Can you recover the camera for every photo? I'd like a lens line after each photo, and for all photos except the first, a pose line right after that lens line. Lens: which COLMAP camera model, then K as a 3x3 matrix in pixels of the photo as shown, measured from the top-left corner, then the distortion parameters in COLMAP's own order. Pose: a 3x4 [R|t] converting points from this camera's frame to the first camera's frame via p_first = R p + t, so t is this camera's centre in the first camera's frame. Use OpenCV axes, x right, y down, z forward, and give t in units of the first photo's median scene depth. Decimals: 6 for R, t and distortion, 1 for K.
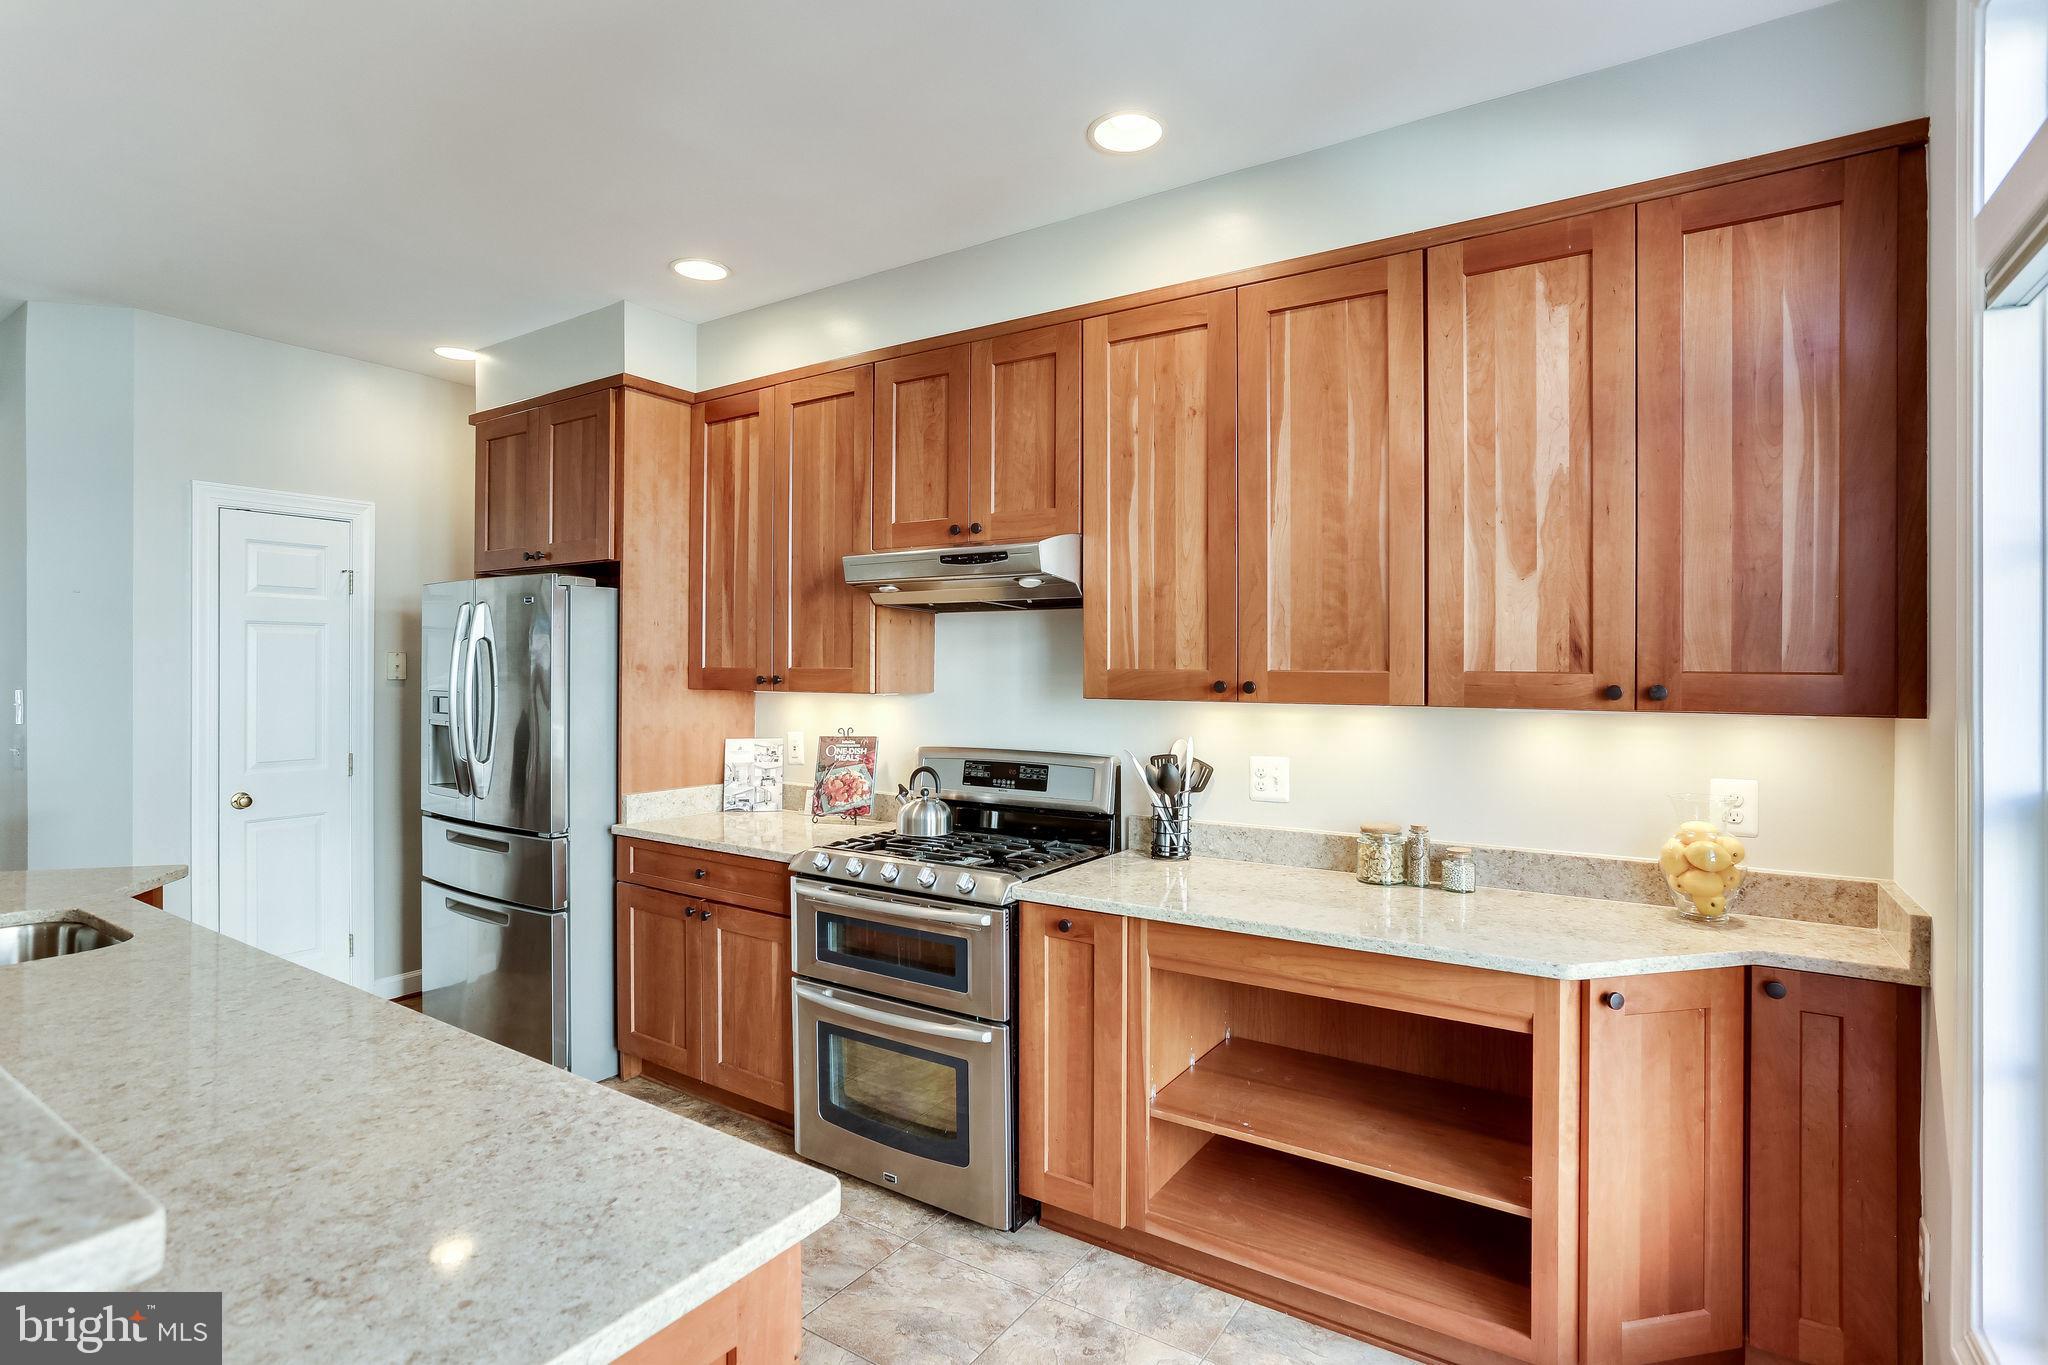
lens RADIAL K [[997.2, 0, 1032.1], [0, 997.2, 644.6], [0, 0, 1]] dist [-0.063711, 0.040726]
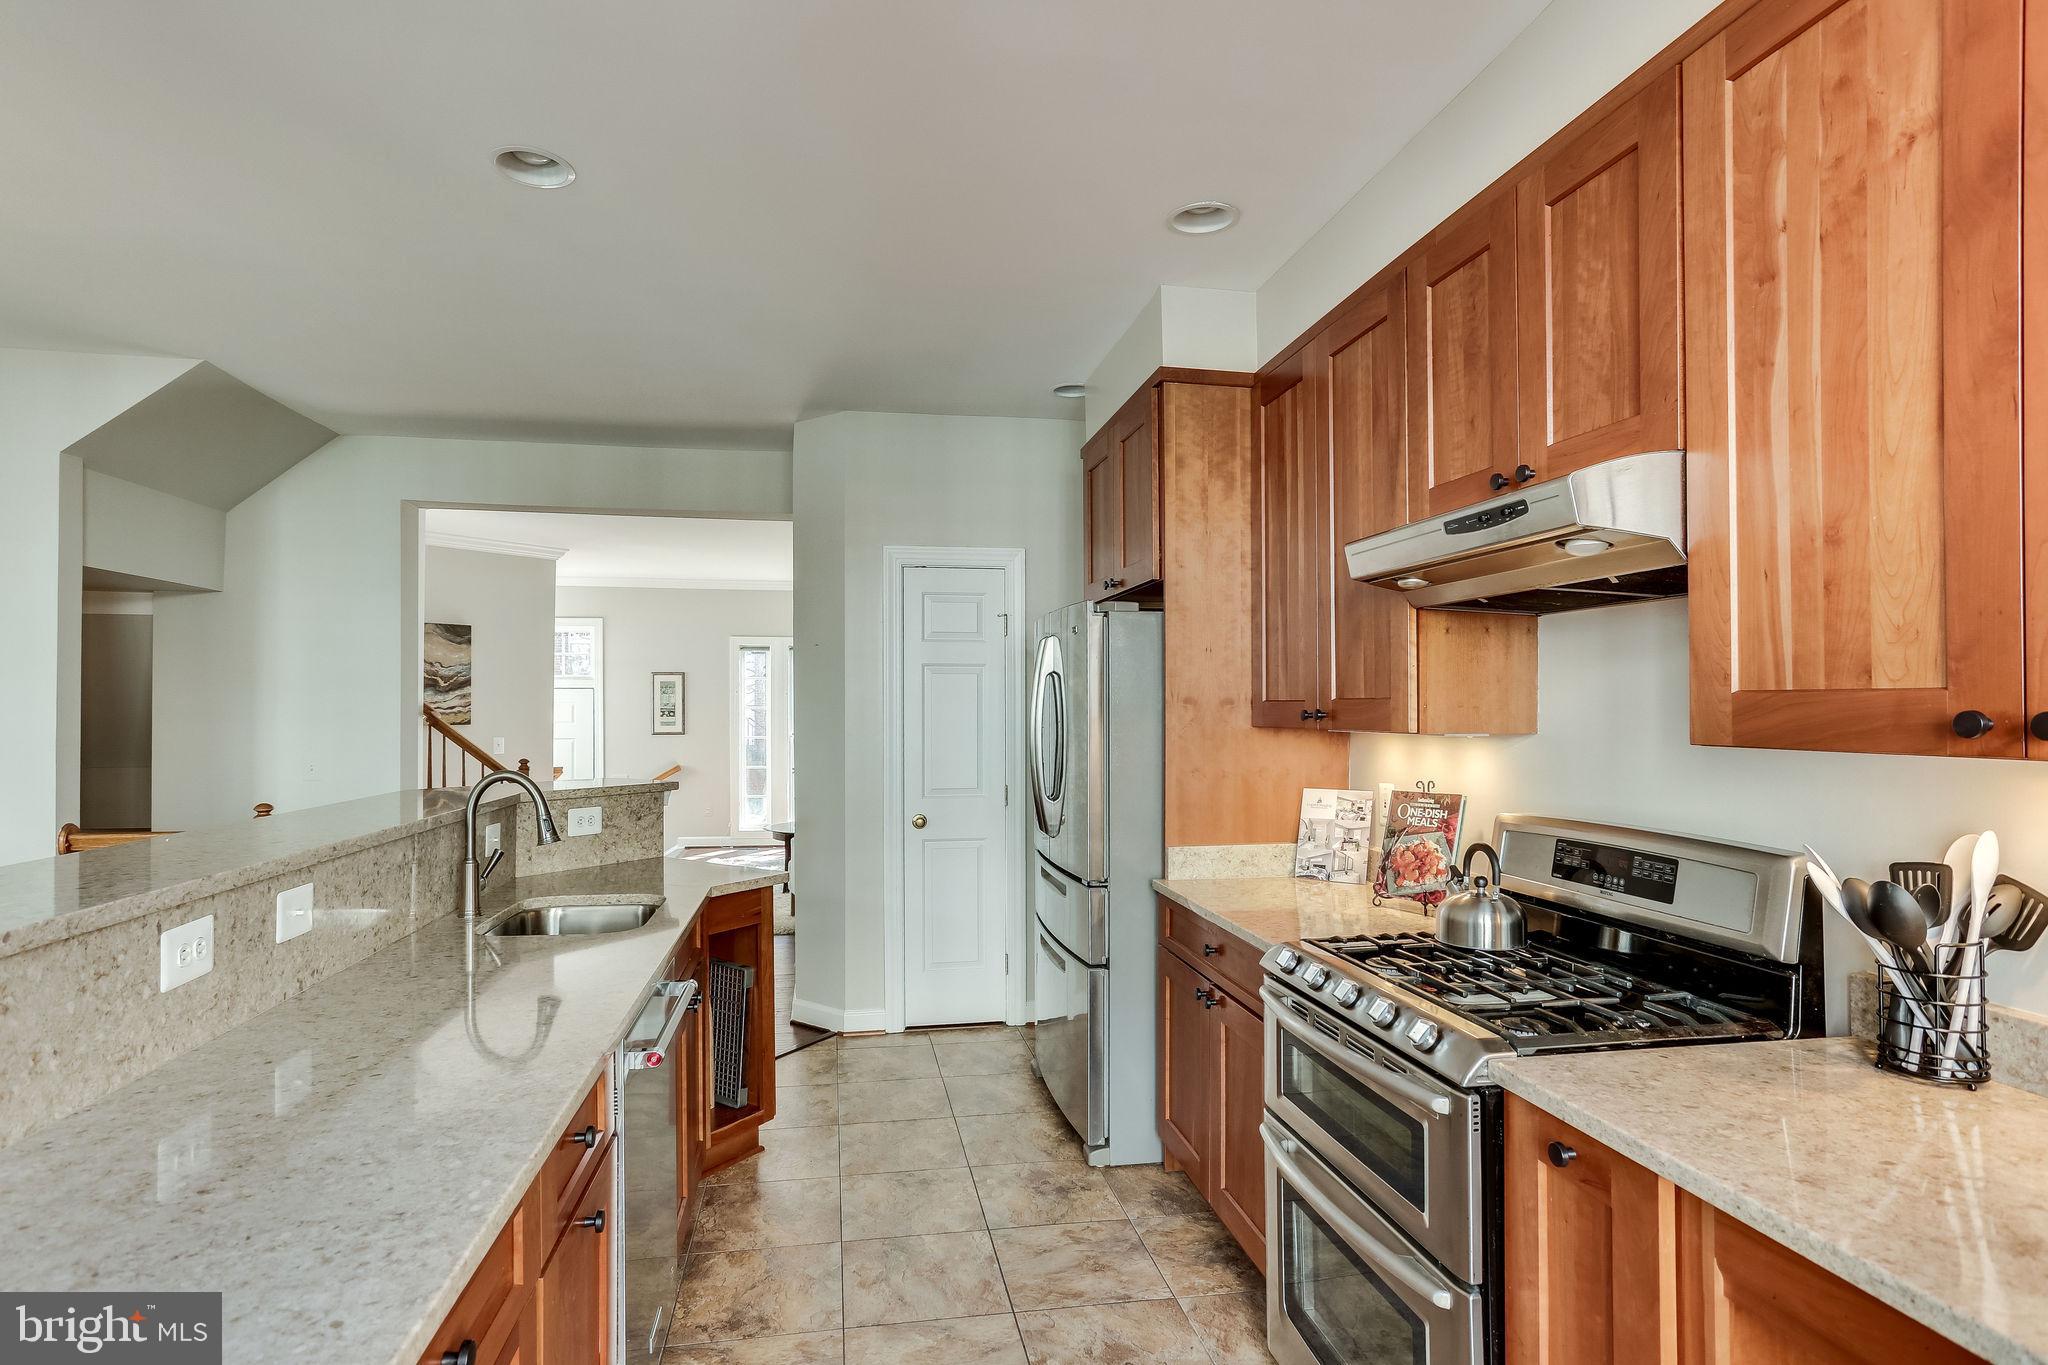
lens RADIAL K [[1045.7, 0, 1016.9], [0, 1045.7, 688.4], [0, 0, 1]] dist [-0.035511, 0.030477]
pose [[0.683022, -0.017010, -0.730199, 0.193442], [0.018378, 0.999813, -0.006101, 0.017085], [0.730166, -0.009252, 0.683207, 0.298788]]
